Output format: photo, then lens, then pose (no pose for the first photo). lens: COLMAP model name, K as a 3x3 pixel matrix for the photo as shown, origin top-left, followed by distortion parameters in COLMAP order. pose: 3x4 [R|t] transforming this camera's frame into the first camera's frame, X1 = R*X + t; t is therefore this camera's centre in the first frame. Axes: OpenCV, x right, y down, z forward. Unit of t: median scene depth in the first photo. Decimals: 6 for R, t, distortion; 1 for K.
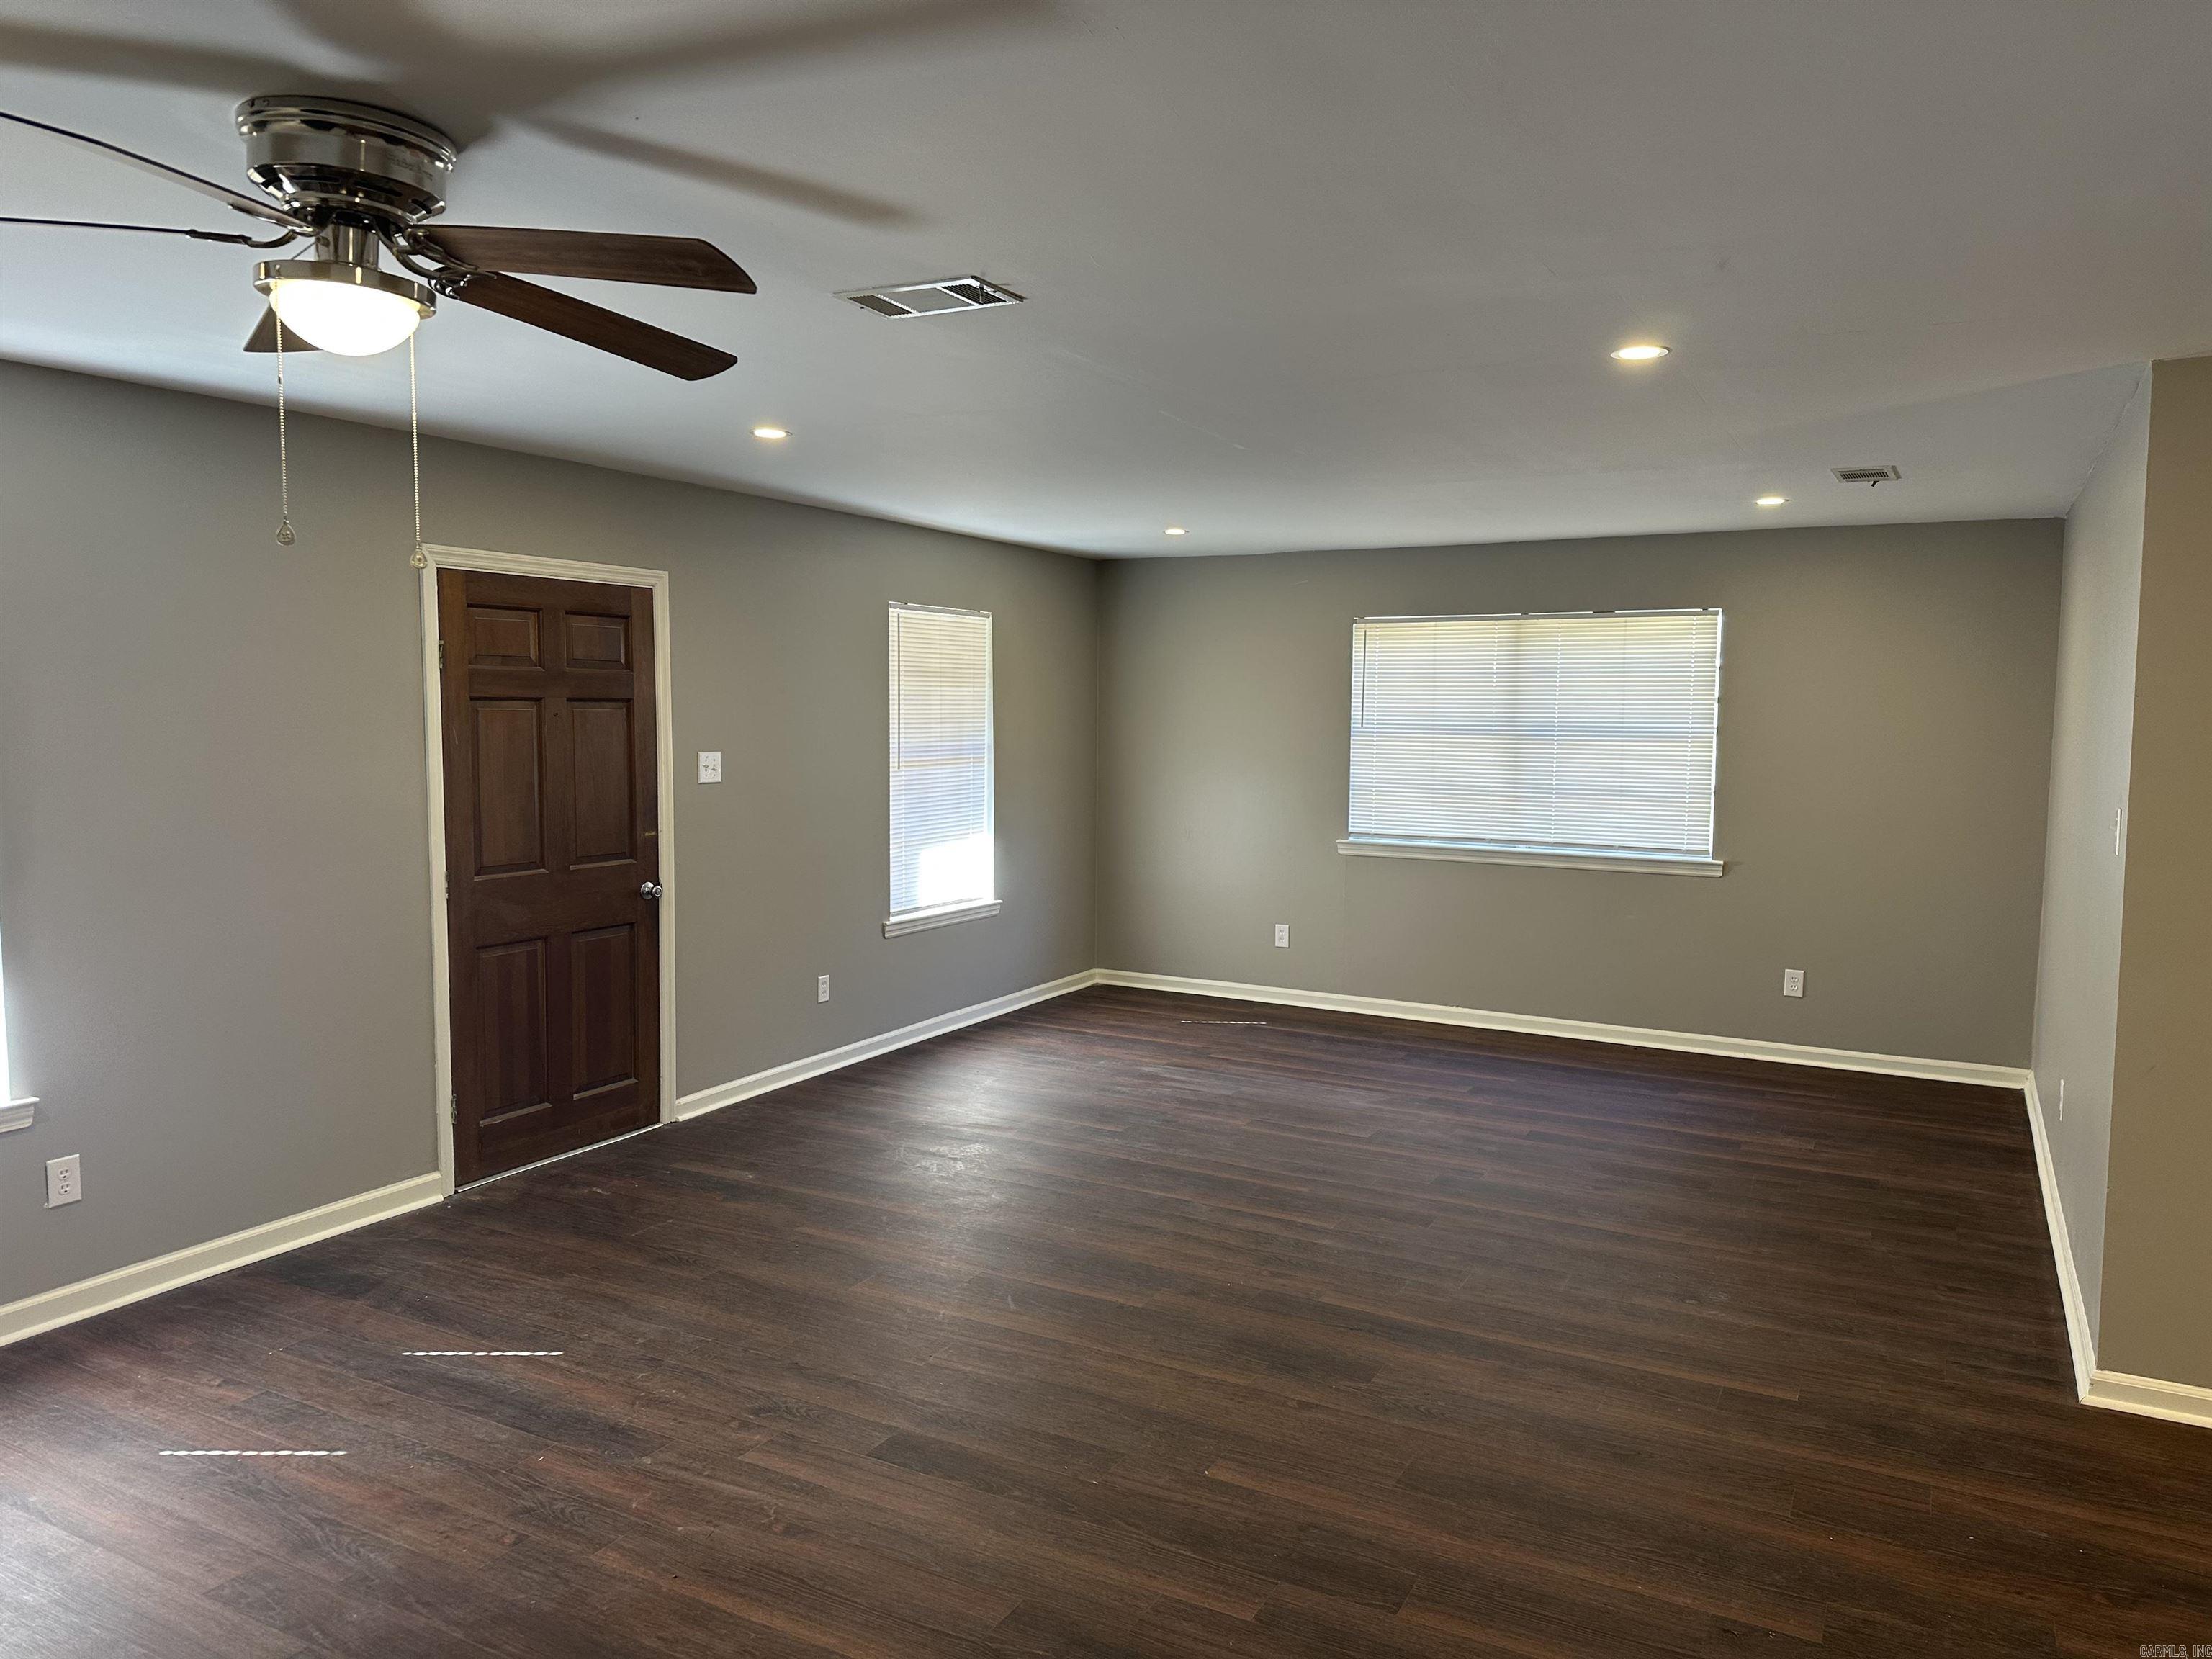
lens RADIAL K [[1545.1, 0, 1111.1], [0, 1545.1, 833.3], [0, 0, 1]] dist [0.012008, -0.005412]
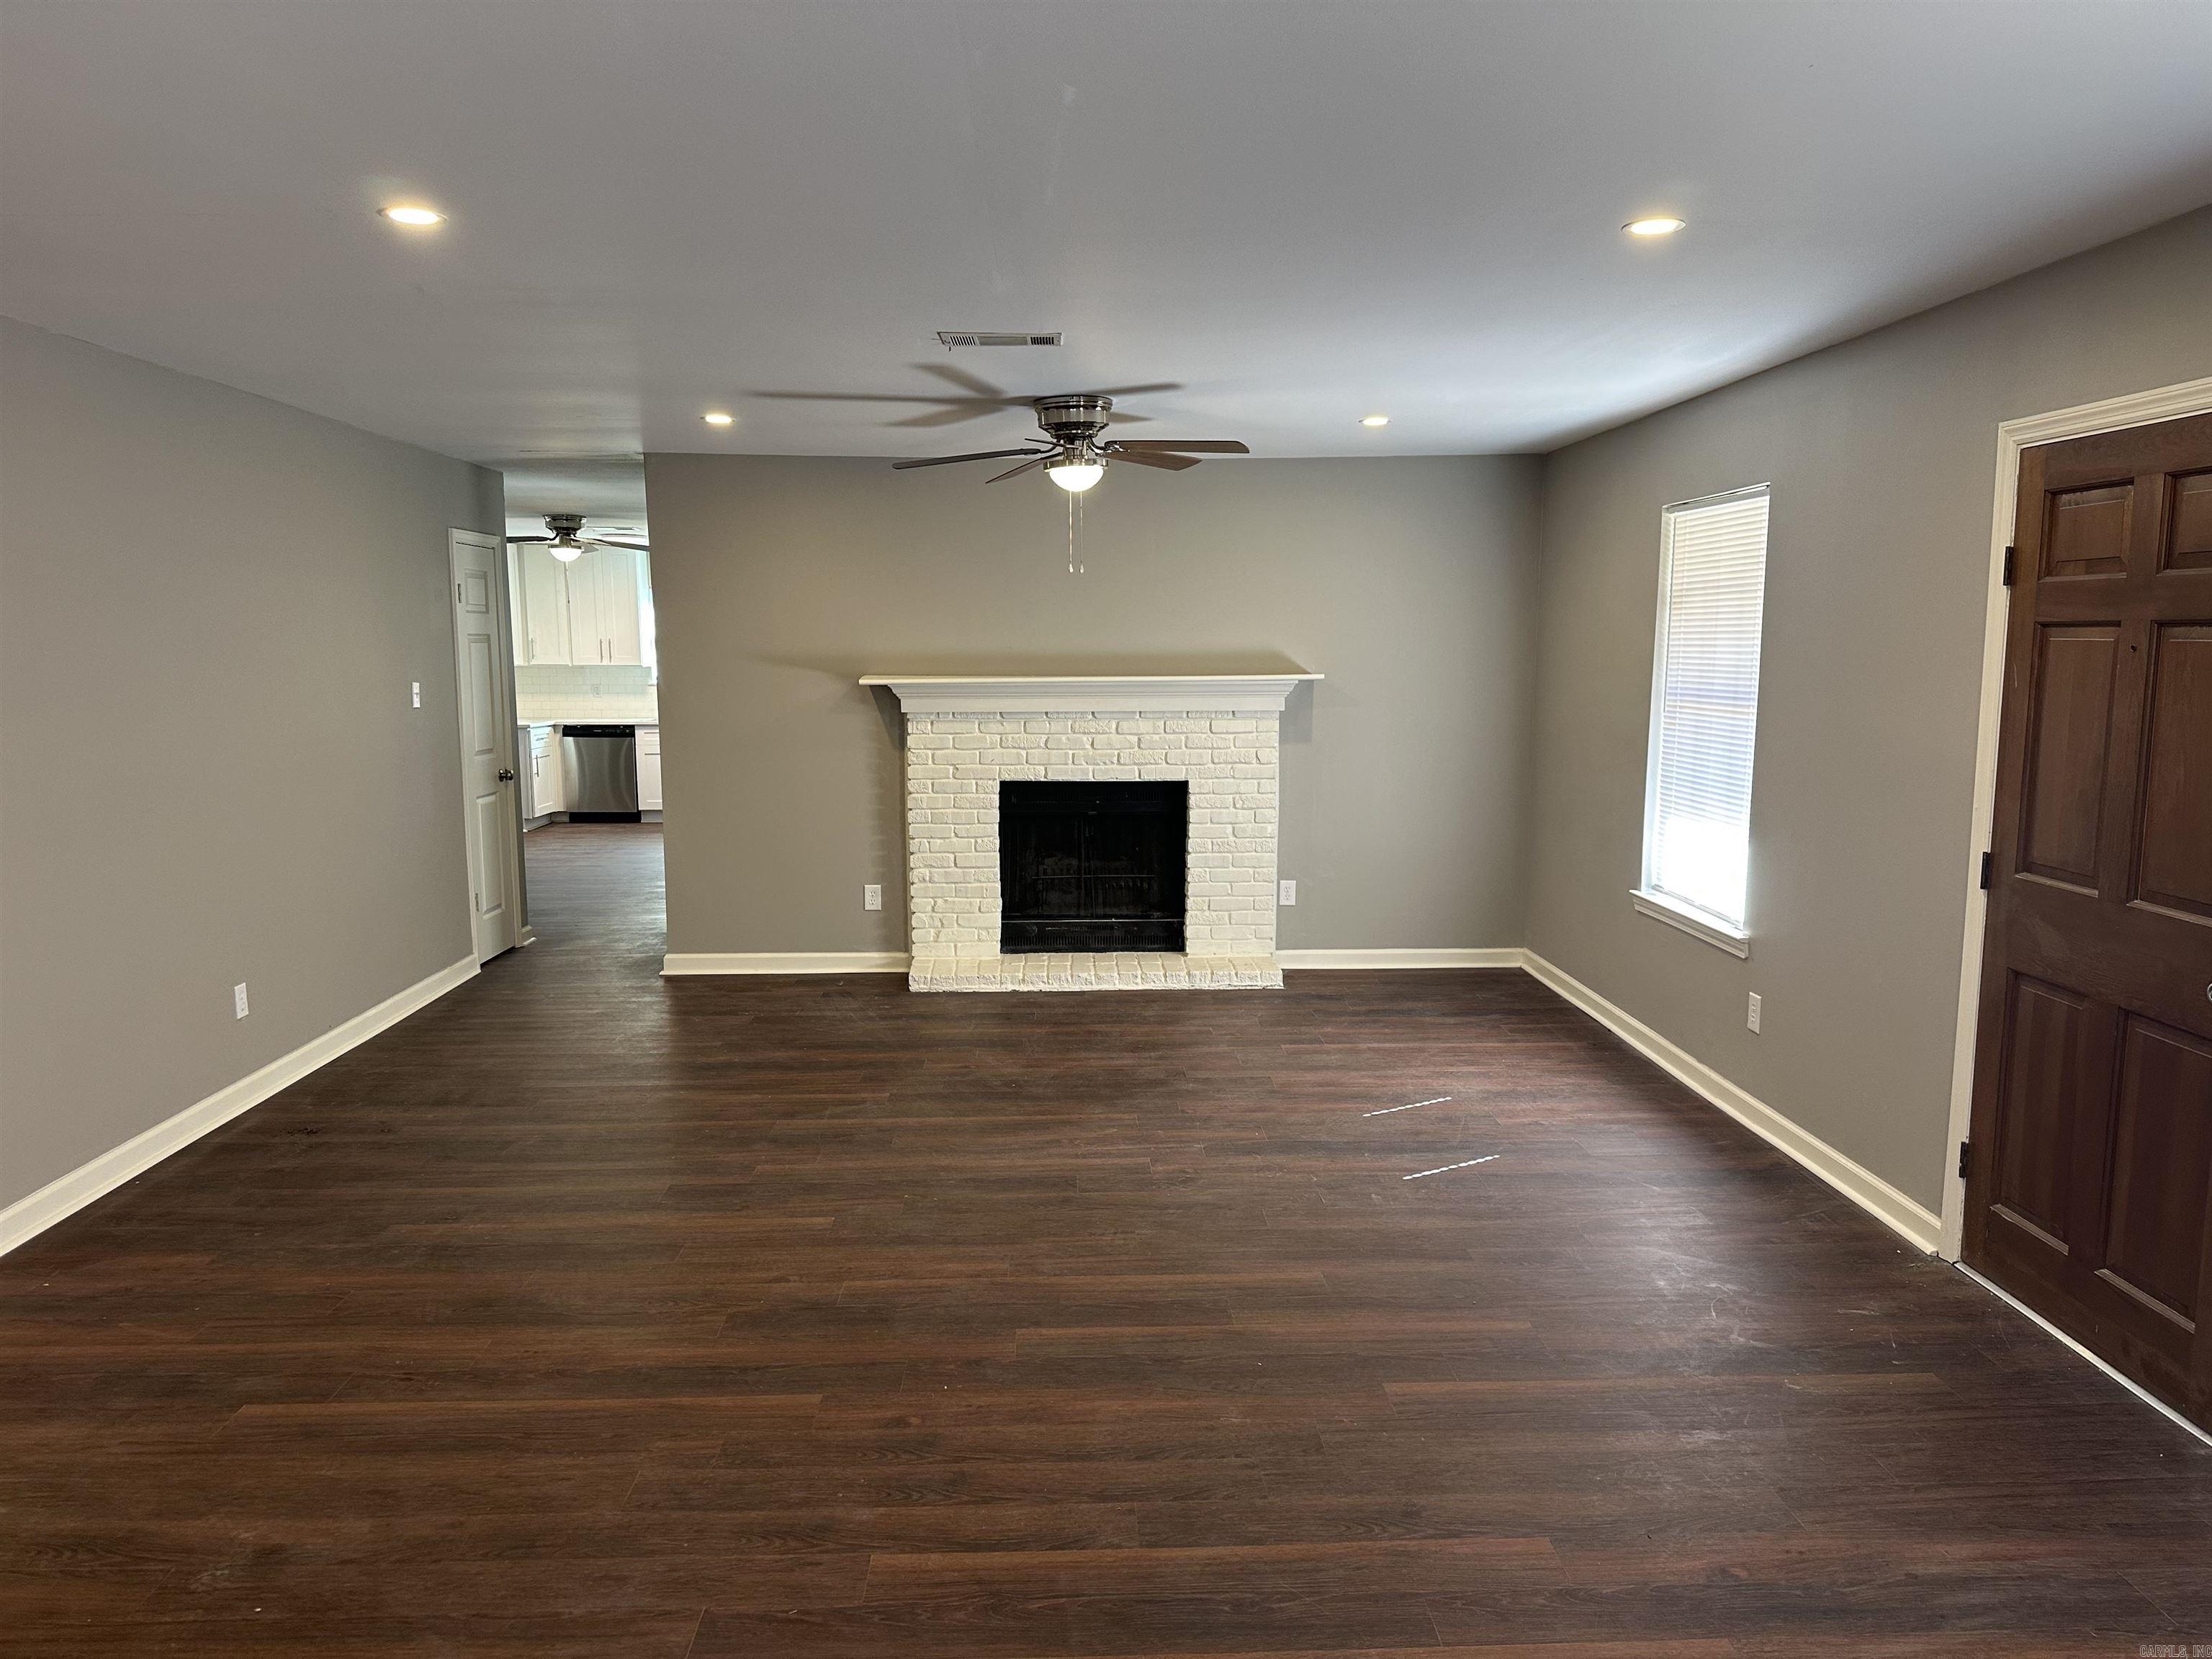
lens RADIAL K [[1545.1, 0, 1114.7], [0, 1545.1, 840.5], [0, 0, 1]] dist [0.012008, -0.005412]
pose [[-0.864765, 0.056638, -0.498972, 0.364812], [-0.050801, 0.978656, 0.199129, -0.126084], [0.499600, 0.197548, -0.843430, 1.611315]]
